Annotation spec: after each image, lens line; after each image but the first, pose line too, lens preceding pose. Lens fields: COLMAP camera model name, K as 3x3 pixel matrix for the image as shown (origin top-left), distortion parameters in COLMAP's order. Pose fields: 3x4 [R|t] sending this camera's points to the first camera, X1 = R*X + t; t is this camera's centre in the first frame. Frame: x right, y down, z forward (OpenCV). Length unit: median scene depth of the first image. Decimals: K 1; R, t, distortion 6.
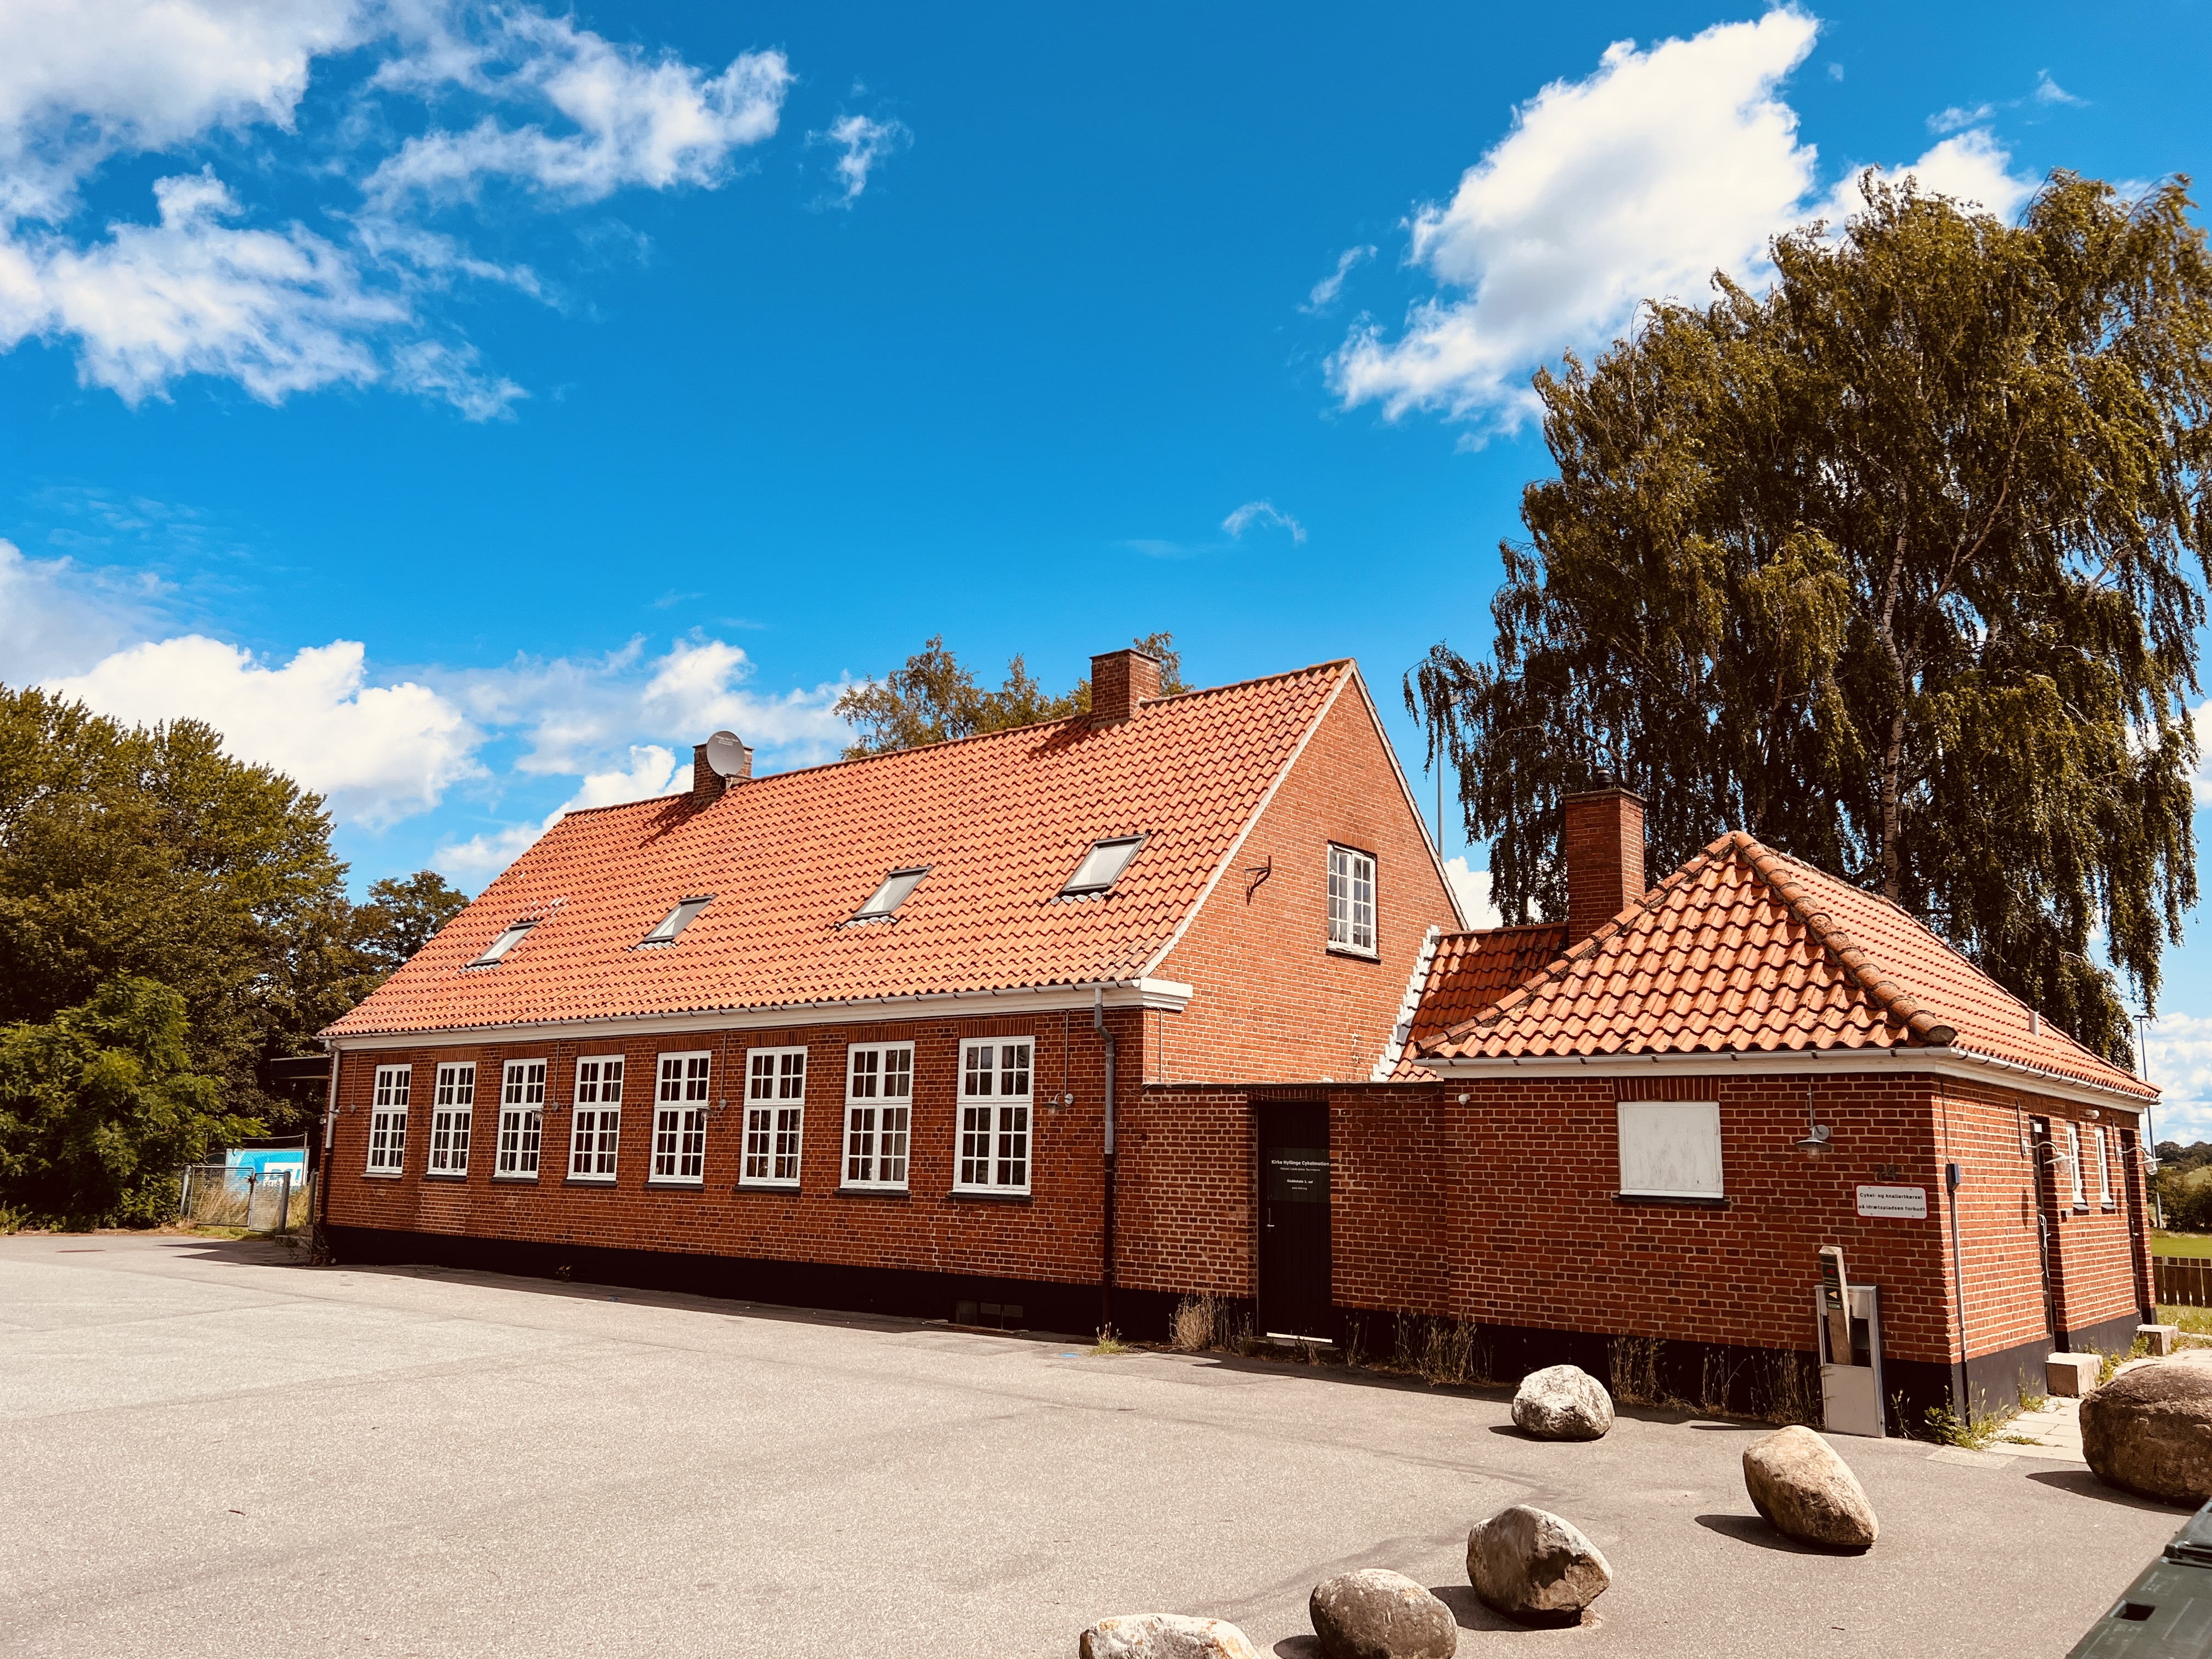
lens RADIAL K [[1549.1, 0, 1217.8], [0, 1549.1, 962.2], [0, 0, 1]] dist [0.102584, -0.101350]
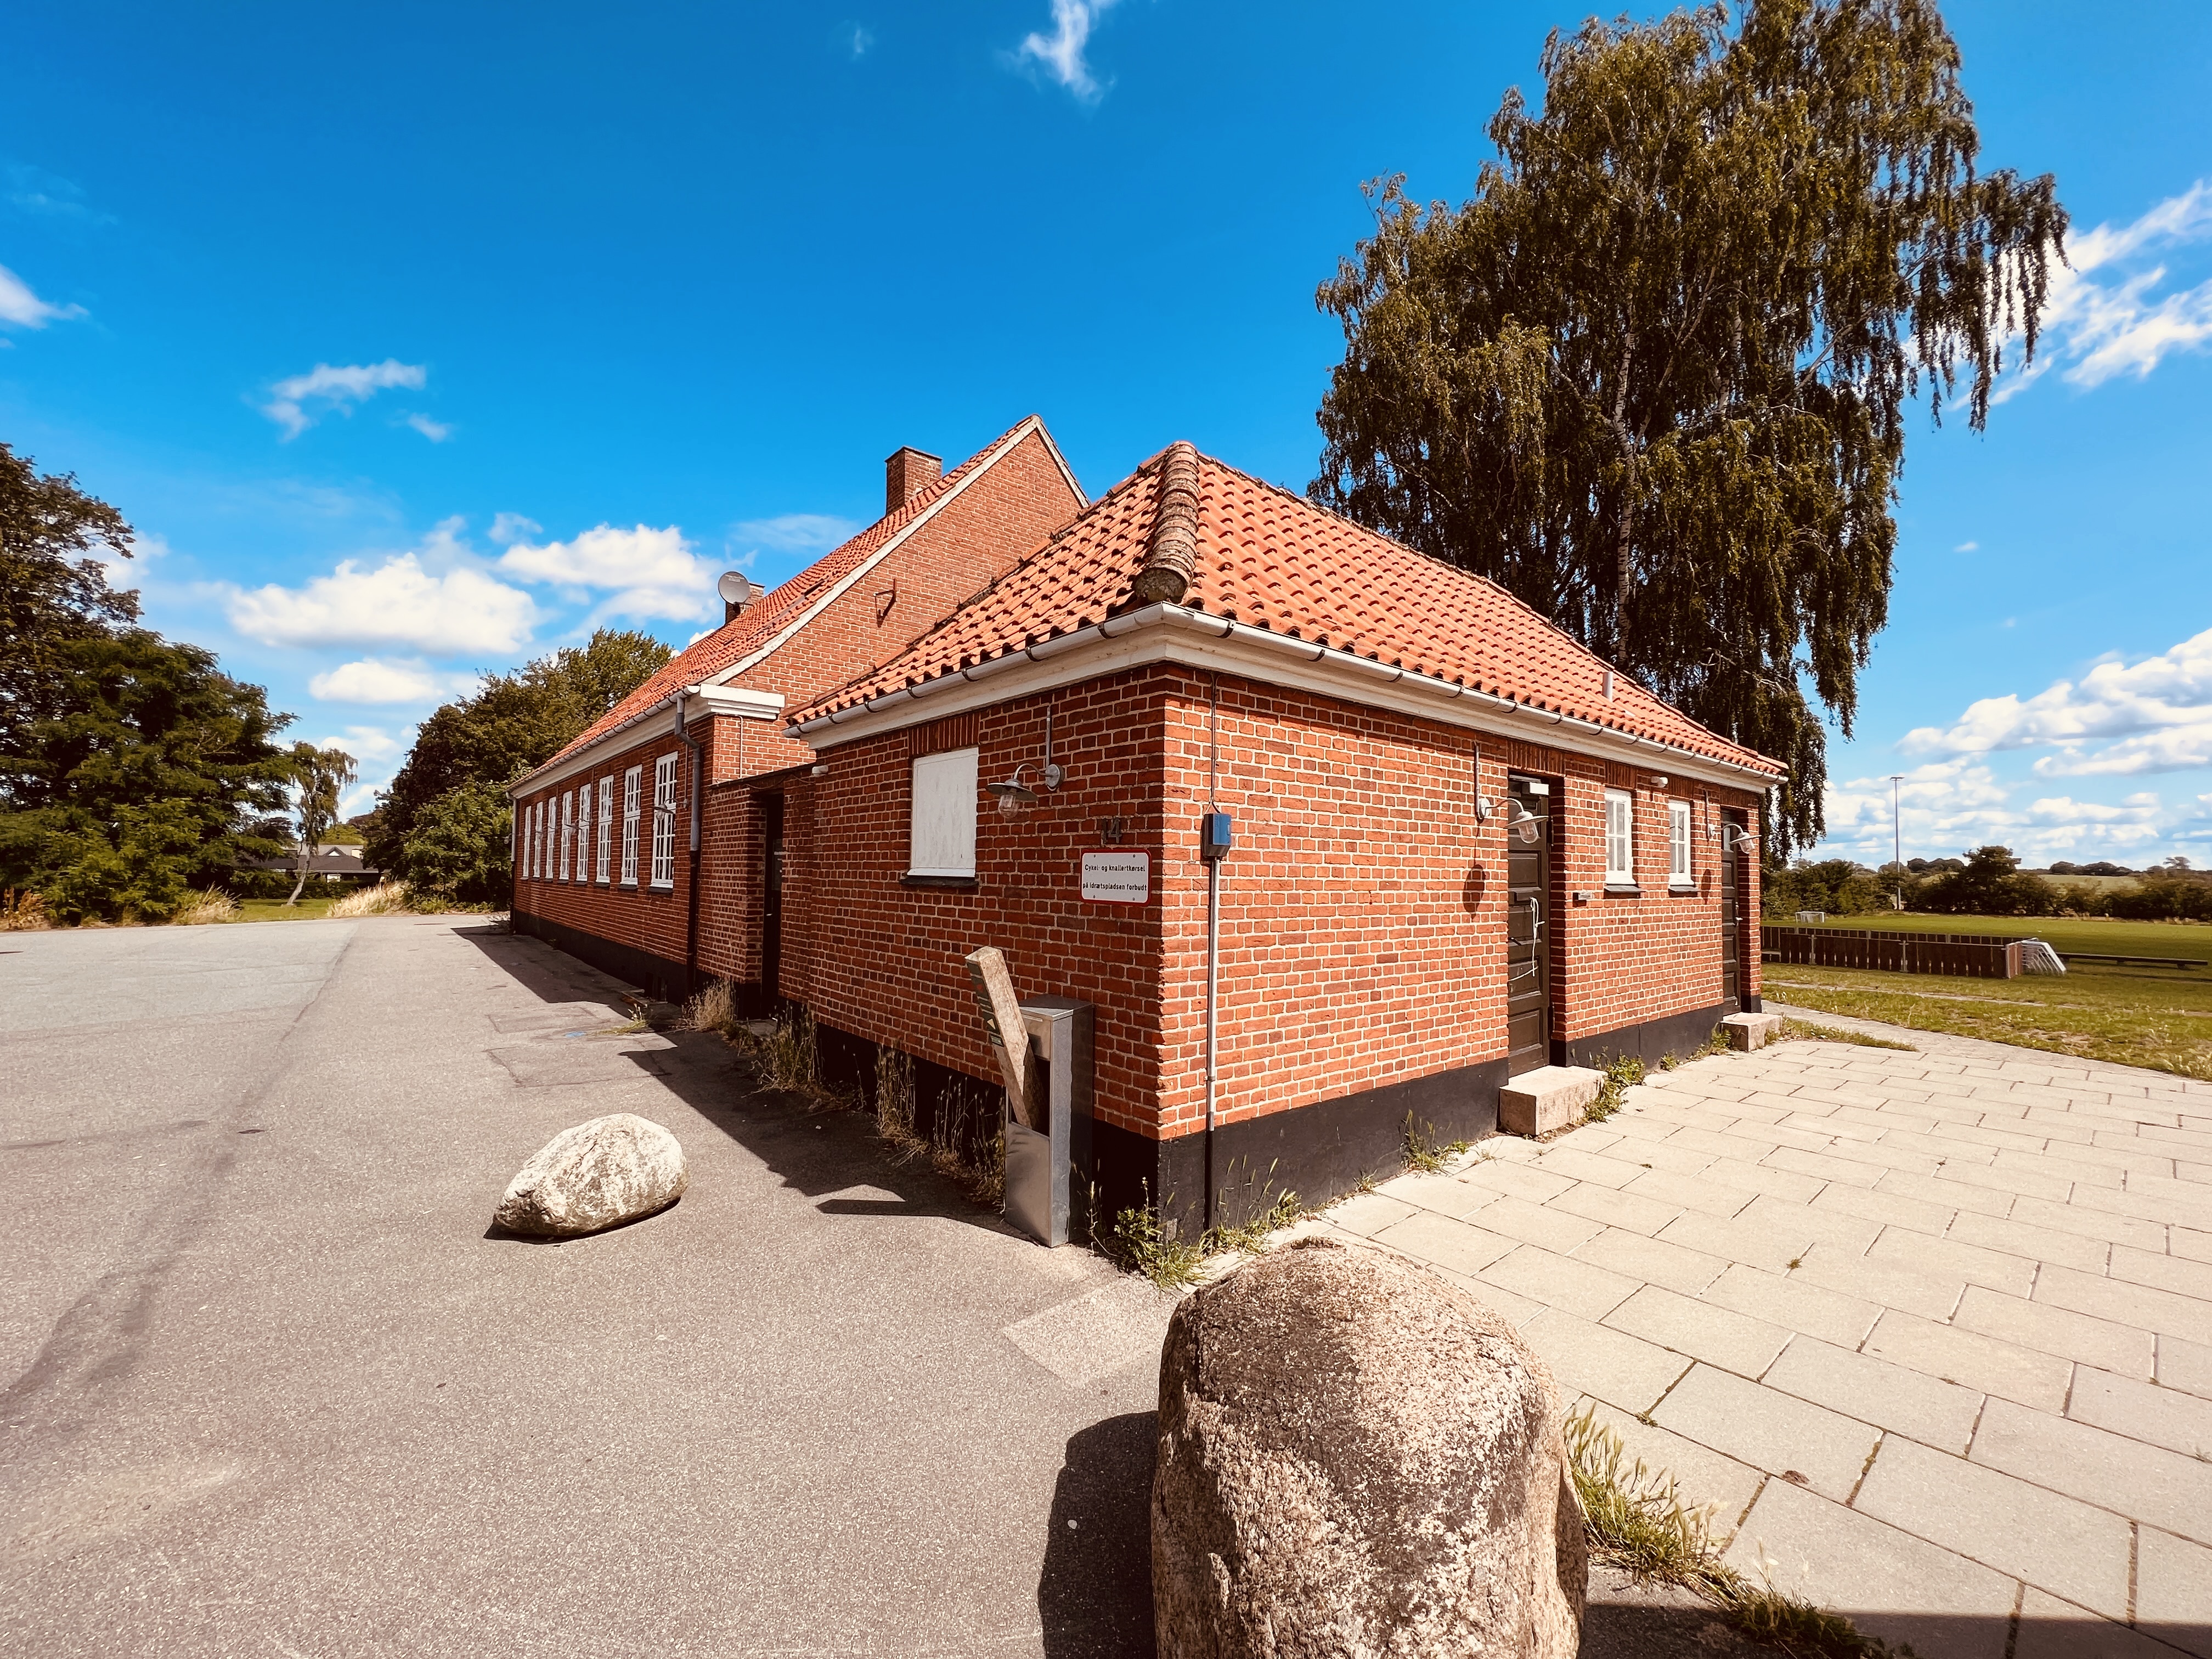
lens RADIAL K [[874.8, 0, 1105.1], [0, 874.8, 864.6], [0, 0, 1]] dist [-0.001743, -0.000160]
pose [[0.978734, -0.007956, -0.204979, 0.439555], [0.031775, 0.993067, 0.113176, 0.095574], [0.202658, -0.117283, 0.972201, 0.586751]]
